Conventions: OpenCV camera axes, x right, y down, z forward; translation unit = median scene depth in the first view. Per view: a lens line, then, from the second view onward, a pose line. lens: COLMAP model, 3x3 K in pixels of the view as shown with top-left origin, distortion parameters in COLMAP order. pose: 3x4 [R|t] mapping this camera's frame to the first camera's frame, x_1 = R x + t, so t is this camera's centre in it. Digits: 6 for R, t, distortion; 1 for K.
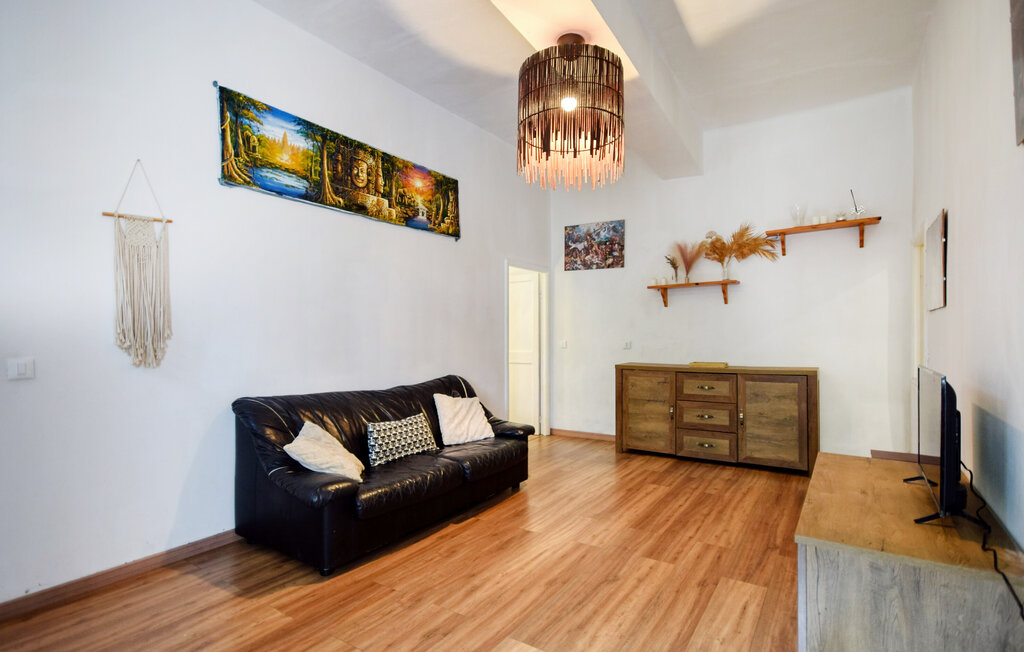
lens RADIAL K [[513.9, 0, 512.0], [0, 513.9, 326.0], [0, 0, 1]] dist [0.018713, -0.000093]
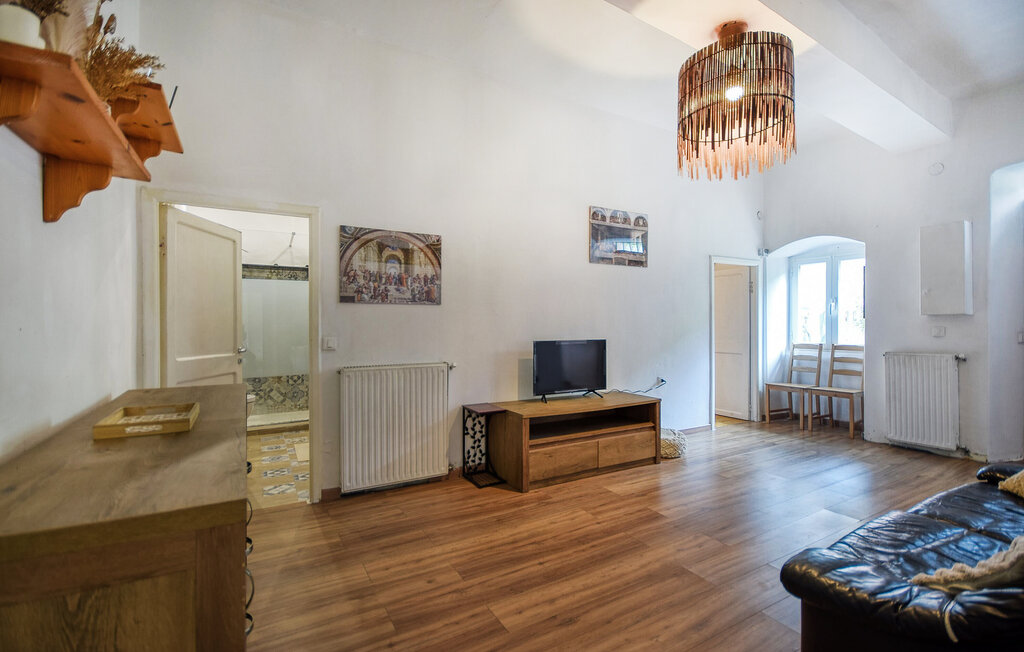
lens RADIAL K [[461.0, 0, 512.0], [0, 461.0, 326.0], [0, 0, 1]] dist [-0.000061, -0.007669]
pose [[-0.893262, -0.001940, 0.449533, 0.078686], [-0.006307, 0.999946, -0.008216, 0.026381], [-0.449493, -0.010174, -0.893226, 1.608002]]
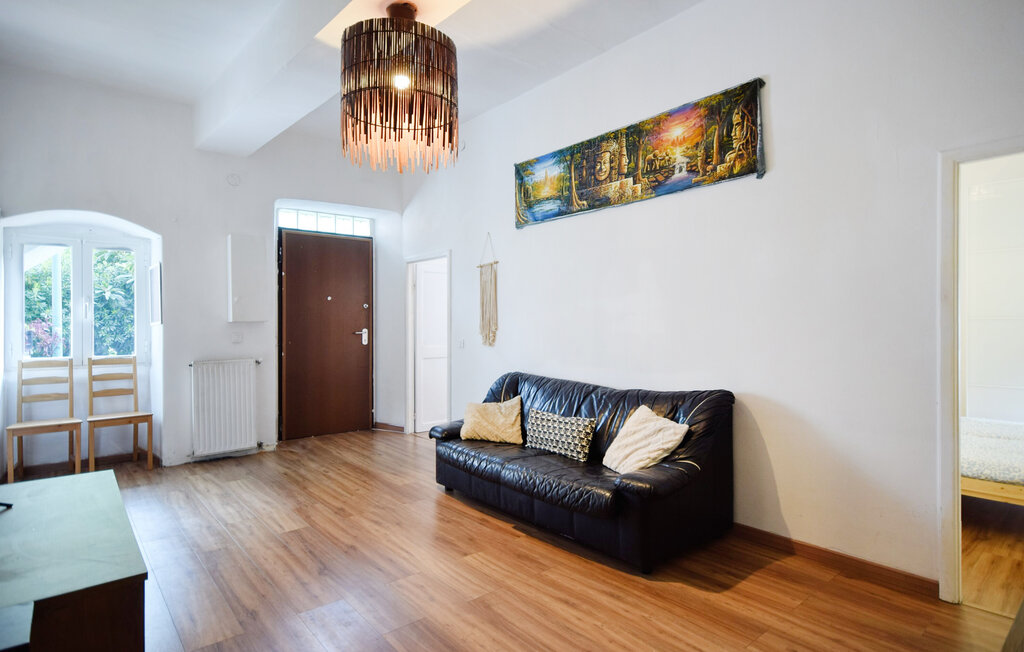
lens RADIAL K [[537.2, 0, 512.0], [0, 537.2, 326.0], [0, 0, 1]] dist [-0.000708, 0.000028]
pose [[-0.288843, 0.001681, -0.957375, 0.780199], [0.018386, 0.999824, -0.003792, 0.011207], [0.957200, -0.018697, -0.288823, 1.184770]]
